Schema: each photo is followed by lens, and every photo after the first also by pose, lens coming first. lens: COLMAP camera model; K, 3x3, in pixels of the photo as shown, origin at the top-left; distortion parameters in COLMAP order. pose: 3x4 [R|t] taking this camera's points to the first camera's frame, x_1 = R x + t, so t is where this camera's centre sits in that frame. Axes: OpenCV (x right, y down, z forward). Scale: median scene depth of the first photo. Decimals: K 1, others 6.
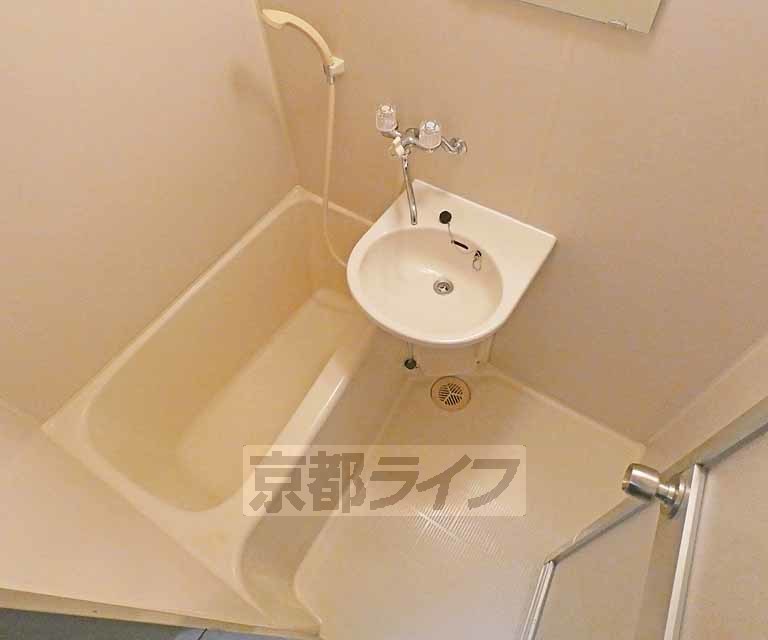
lens RADIAL K [[512.8, 0, 382.9], [0, 512.8, 311.2], [0, 0, 1]] dist [0.000304, -0.003287]
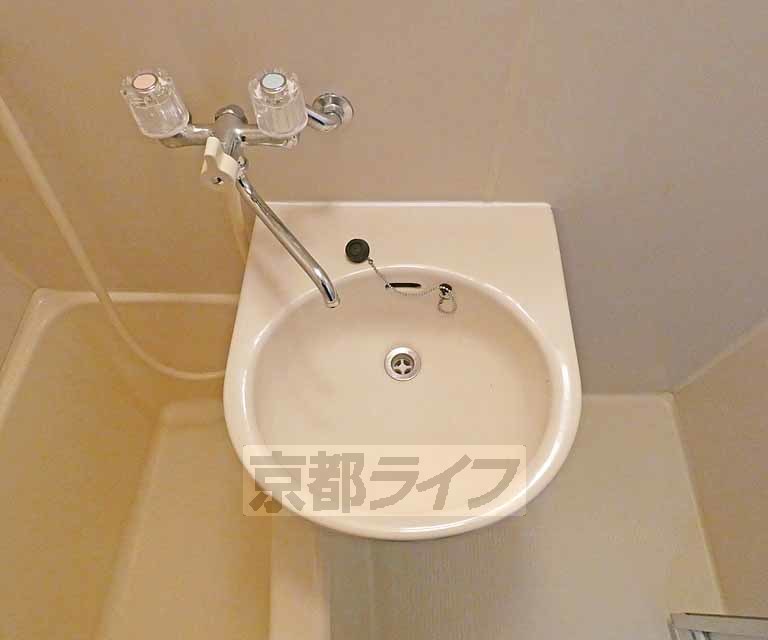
lens RADIAL K [[517.4, 0, 383.6], [0, 517.4, 350.9], [0, 0, 1]] dist [-0.001105, -0.001218]
pose [[0.838601, -0.478195, 0.260916, -0.042475], [0.435961, 0.876331, 0.204895, -0.189770], [-0.326628, -0.058076, 0.943367, 0.486406]]
